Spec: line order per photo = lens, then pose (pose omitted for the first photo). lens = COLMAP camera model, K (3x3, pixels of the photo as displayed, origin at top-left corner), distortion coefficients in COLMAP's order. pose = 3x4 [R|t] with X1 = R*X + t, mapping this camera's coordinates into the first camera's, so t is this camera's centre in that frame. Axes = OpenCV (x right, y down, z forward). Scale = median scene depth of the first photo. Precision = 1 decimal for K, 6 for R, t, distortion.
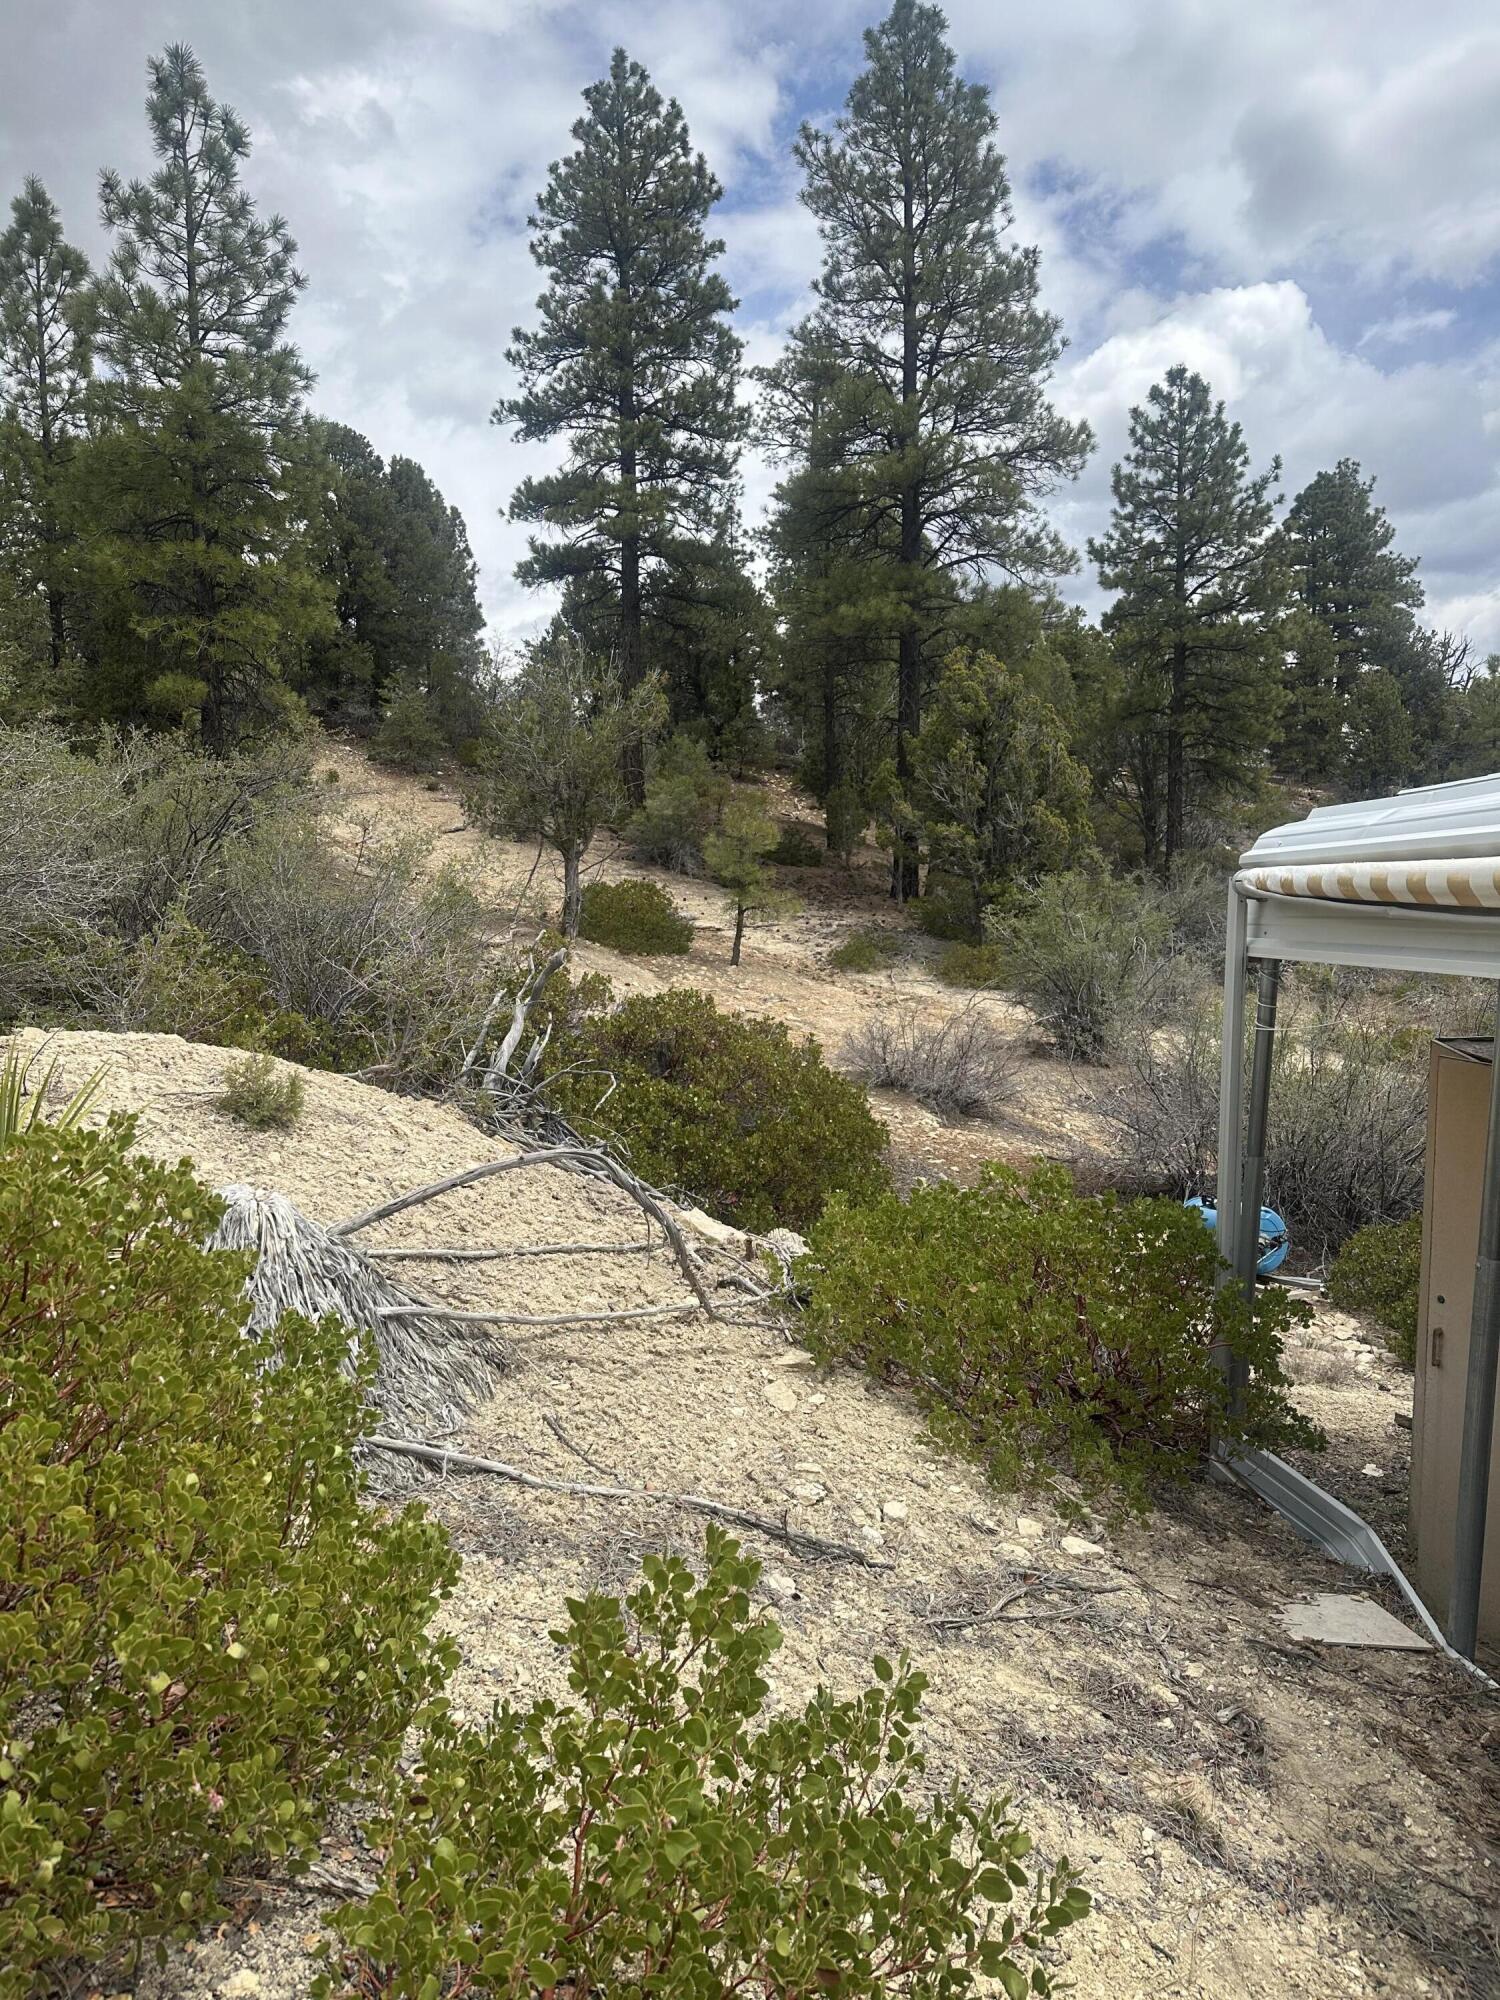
lens RADIAL K [[1419.9, 0, 750.0], [0, 1419.9, 1000.0], [0, 0, 1]] dist [0.058837, -0.041570]
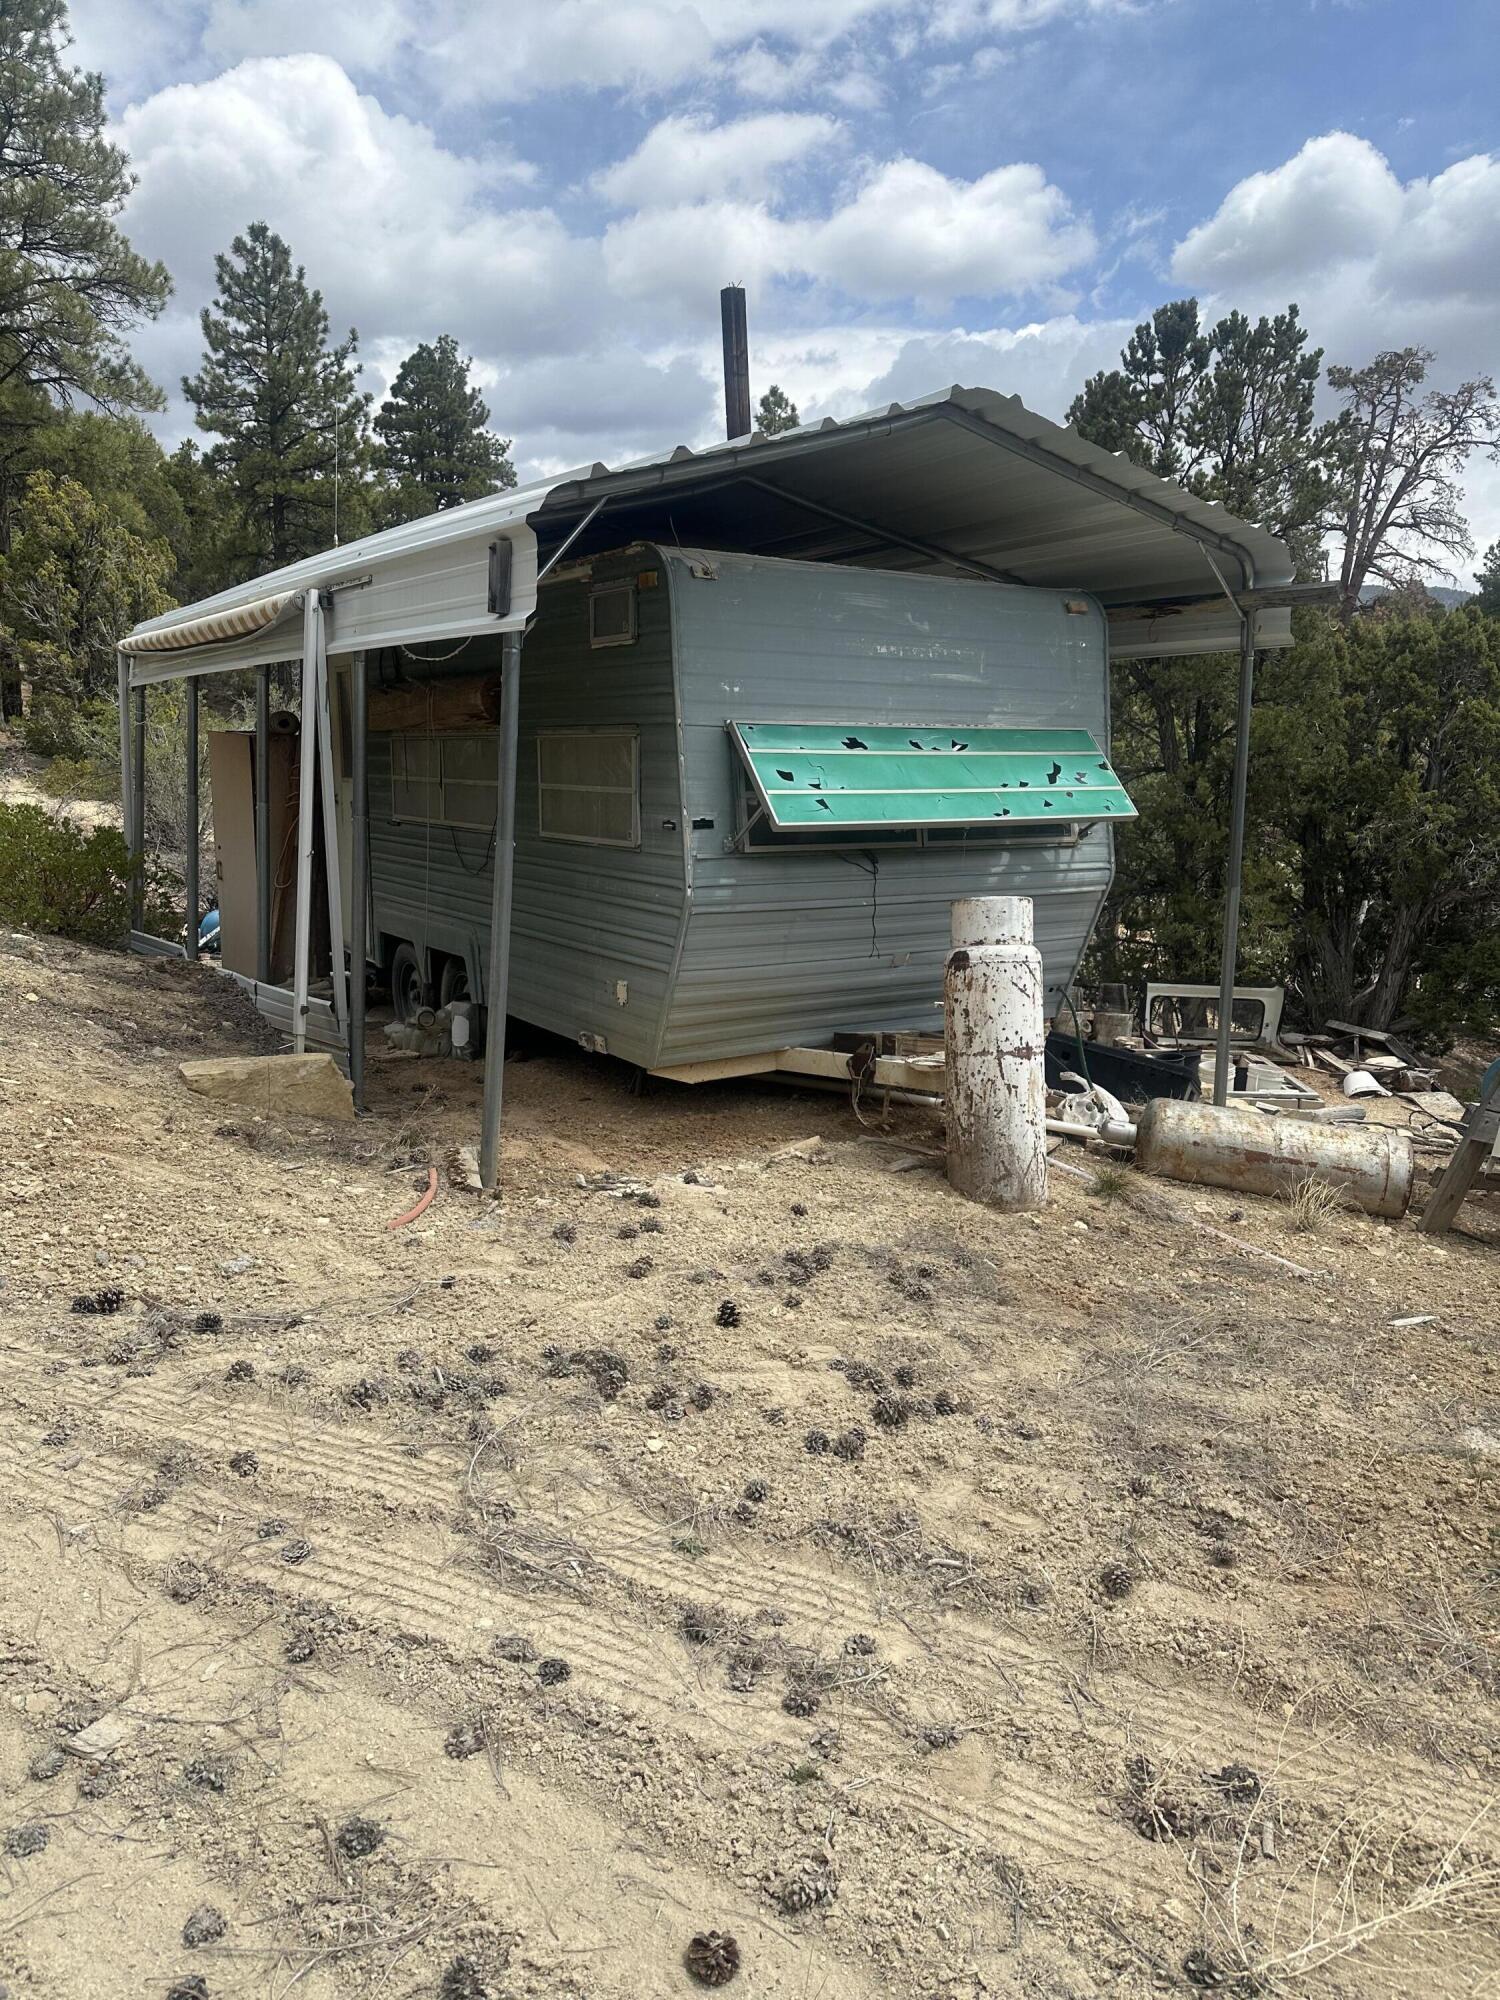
lens RADIAL K [[1419.9, 0, 750.0], [0, 1419.9, 1000.0], [0, 0, 1]] dist [0.058837, -0.041570]
pose [[0.849696, -0.070958, 0.522477, 0.006407], [0.018615, 0.994322, 0.104768, 0.028646], [-0.526945, -0.079295, 0.846192, -0.152319]]
